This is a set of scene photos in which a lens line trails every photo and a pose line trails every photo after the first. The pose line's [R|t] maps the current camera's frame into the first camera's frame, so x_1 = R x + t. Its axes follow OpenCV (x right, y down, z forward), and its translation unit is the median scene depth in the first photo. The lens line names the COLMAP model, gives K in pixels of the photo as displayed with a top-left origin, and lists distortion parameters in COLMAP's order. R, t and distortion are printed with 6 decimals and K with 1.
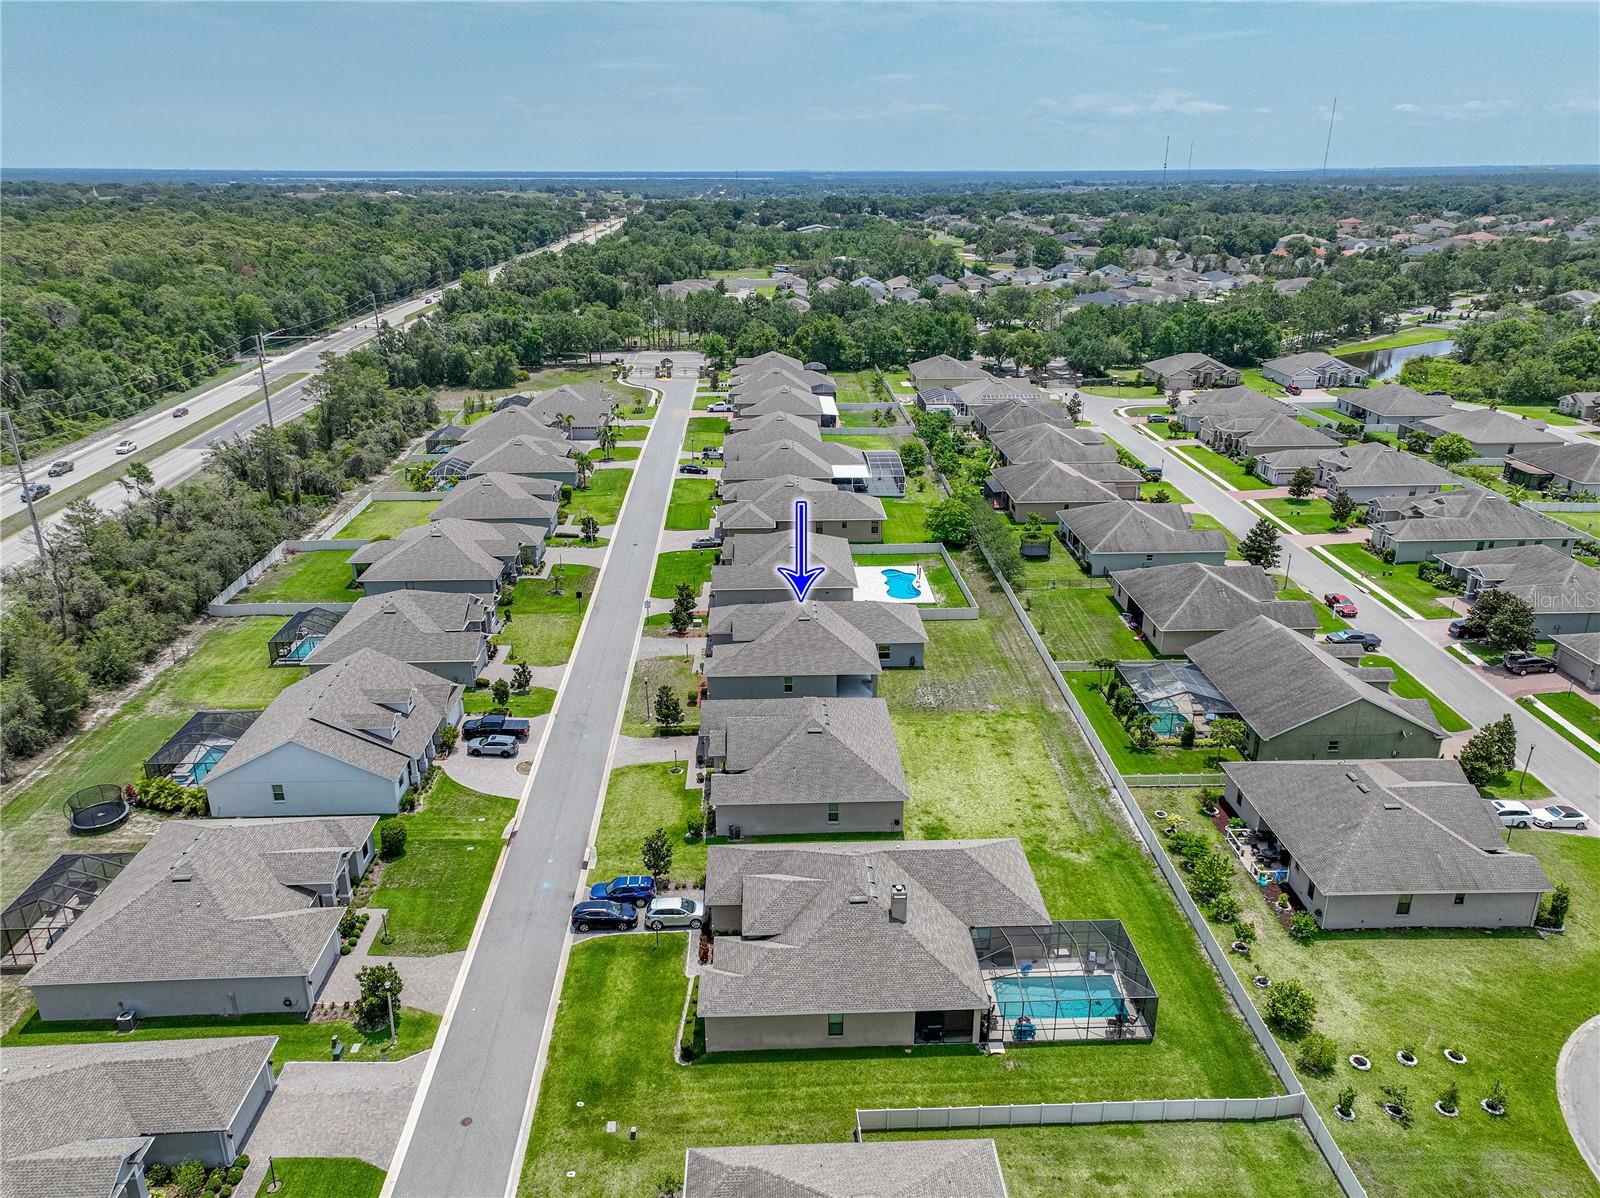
lens RADIAL K [[1162.1, 0, 806.5], [0, 1162.1, 589.1], [0, 0, 1]] dist [0.012630, 0.023951]
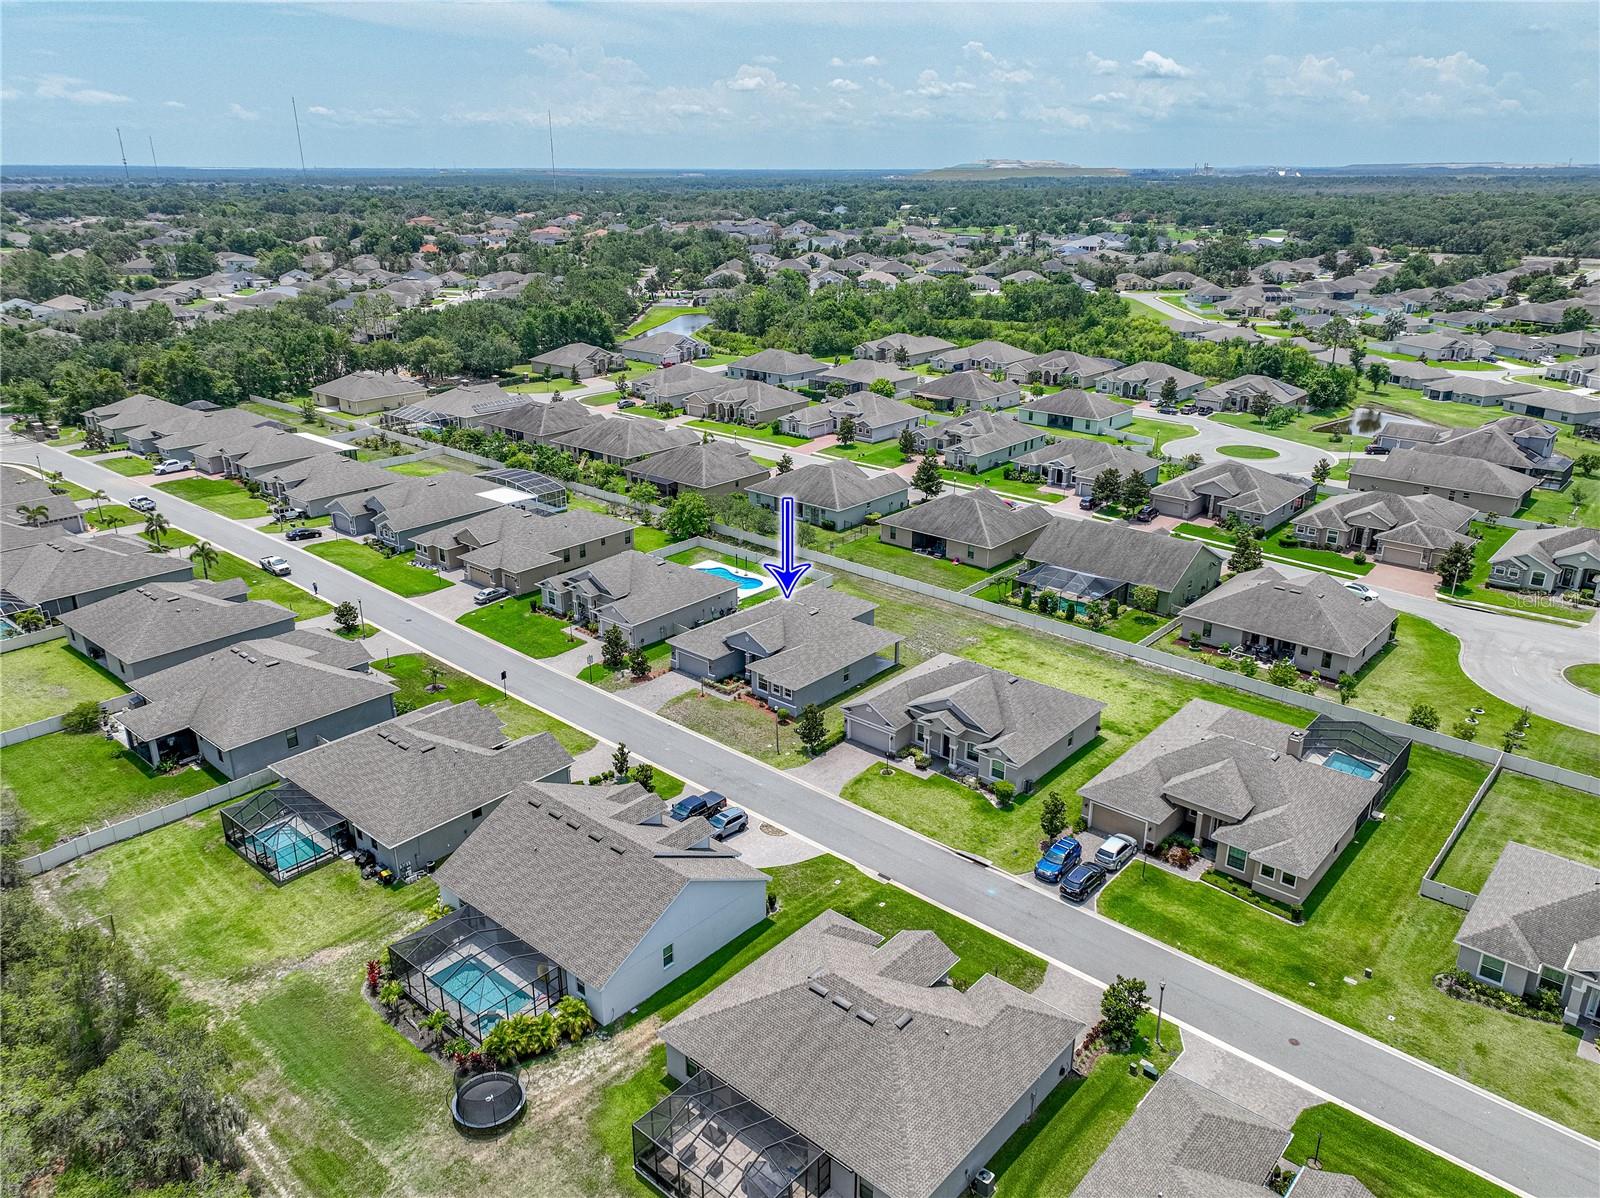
lens RADIAL K [[1162.1, 0, 812.7], [0, 1162.1, 608.0], [0, 0, 1]] dist [0.012630, 0.023951]
pose [[0.680703, -0.259003, 0.685245, -0.642193], [0.249435, 0.961464, 0.115625, -0.087258], [-0.688786, 0.092218, 0.719076, 0.255993]]
